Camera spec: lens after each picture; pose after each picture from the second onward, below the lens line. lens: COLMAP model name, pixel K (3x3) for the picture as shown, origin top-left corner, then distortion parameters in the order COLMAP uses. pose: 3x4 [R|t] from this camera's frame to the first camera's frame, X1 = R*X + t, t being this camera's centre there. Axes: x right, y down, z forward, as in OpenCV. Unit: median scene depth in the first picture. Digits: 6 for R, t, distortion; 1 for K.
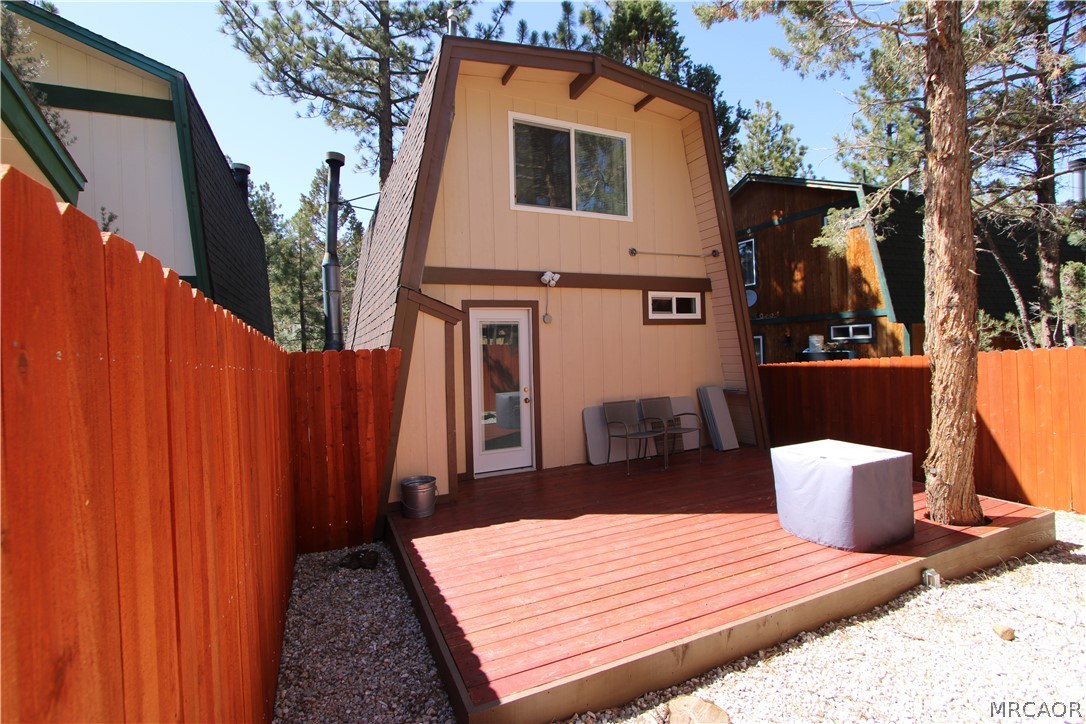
lens RADIAL K [[495.7, 0, 537.4], [0, 495.7, 358.7], [0, 0, 1]] dist [-0.015044, 0.000025]
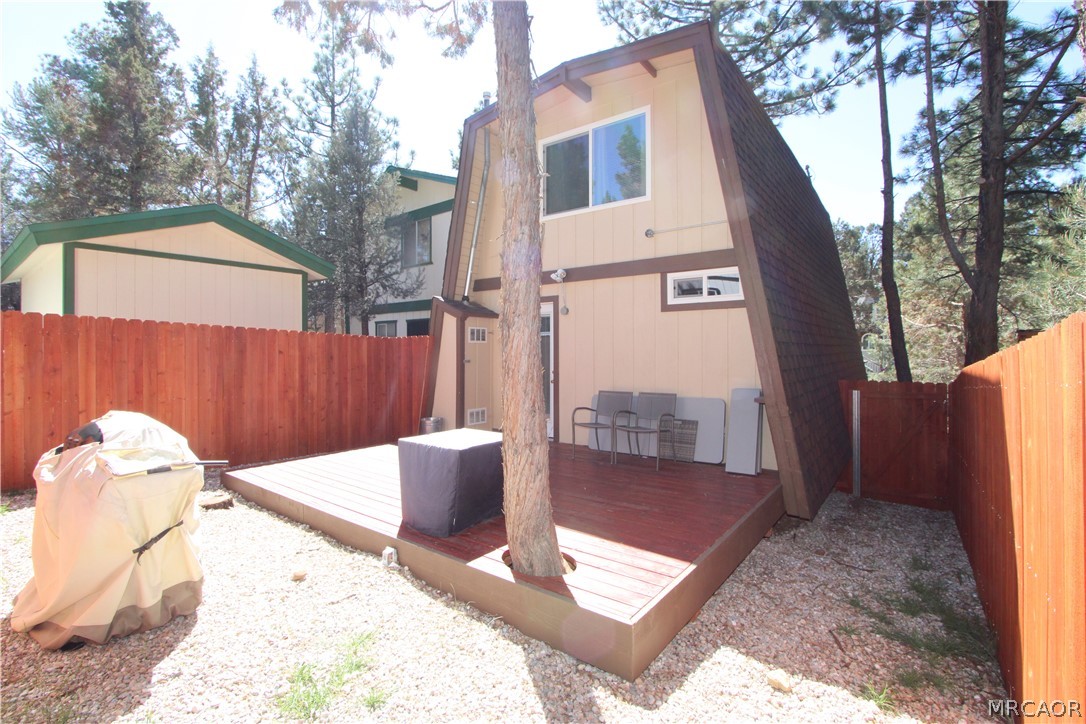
lens RADIAL K [[495.7, 0, 532.4], [0, 495.7, 355.3], [0, 0, 1]] dist [-0.015044, 0.000025]
pose [[0.470852, 0.040523, -0.881281, 0.959932], [-0.024475, 0.999160, 0.032866, -0.013925], [0.881873, 0.006094, 0.471448, 0.391823]]
